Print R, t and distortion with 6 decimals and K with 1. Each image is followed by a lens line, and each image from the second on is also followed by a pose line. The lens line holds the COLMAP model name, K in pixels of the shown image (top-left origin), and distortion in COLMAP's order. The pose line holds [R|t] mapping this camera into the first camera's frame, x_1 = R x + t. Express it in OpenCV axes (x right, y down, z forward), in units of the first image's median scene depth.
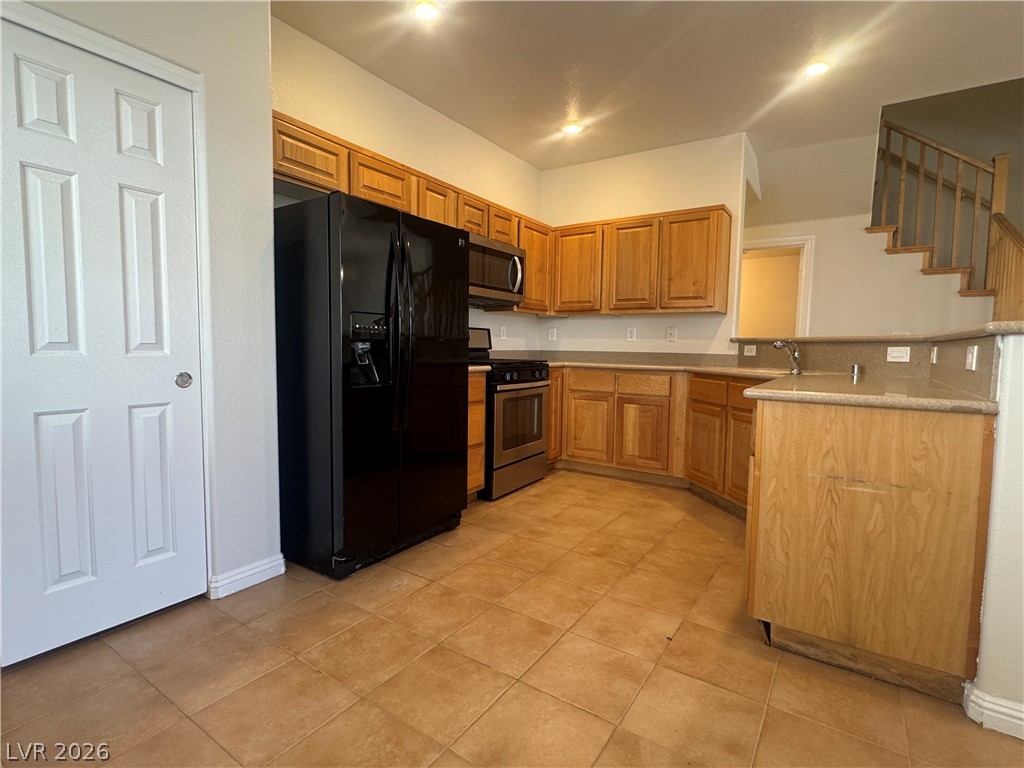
lens RADIAL K [[504.6, 0, 509.0], [0, 504.6, 383.3], [0, 0, 1]] dist [0.001409, -0.000625]
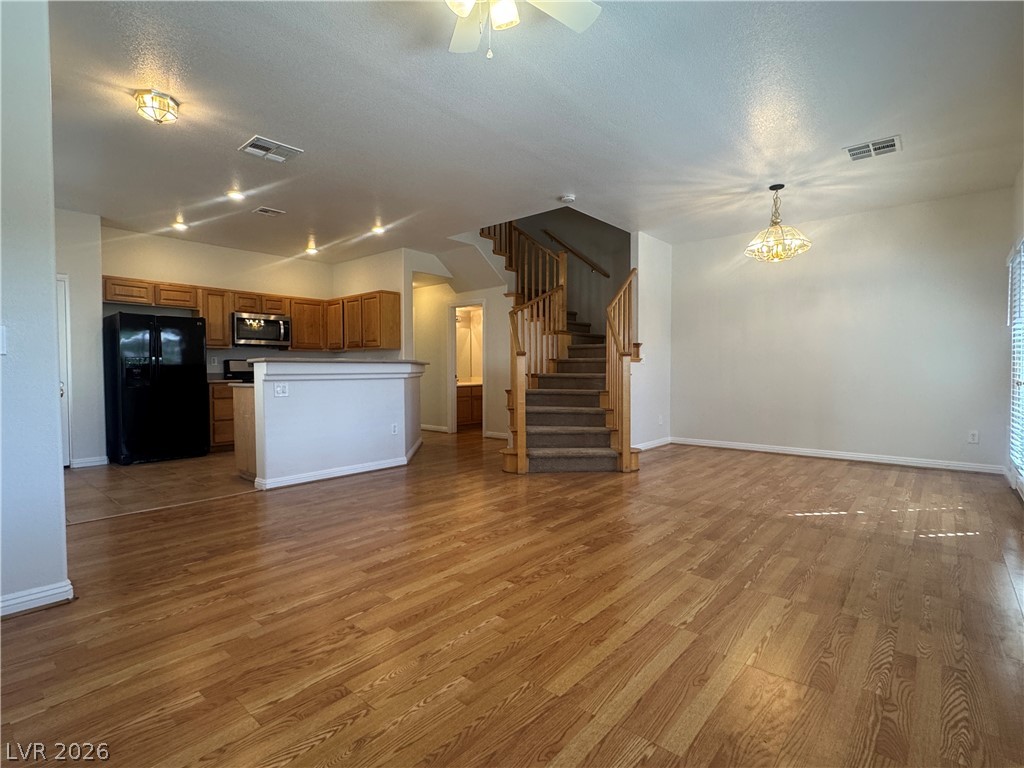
lens RADIAL K [[504.6, 0, 513.1], [0, 504.6, 381.3], [0, 0, 1]] dist [0.001409, -0.000625]
pose [[0.992212, -0.016781, -0.123423, 1.136731], [0.010133, 0.998473, -0.054296, 0.081818], [0.124146, 0.052622, 0.990868, -0.750838]]
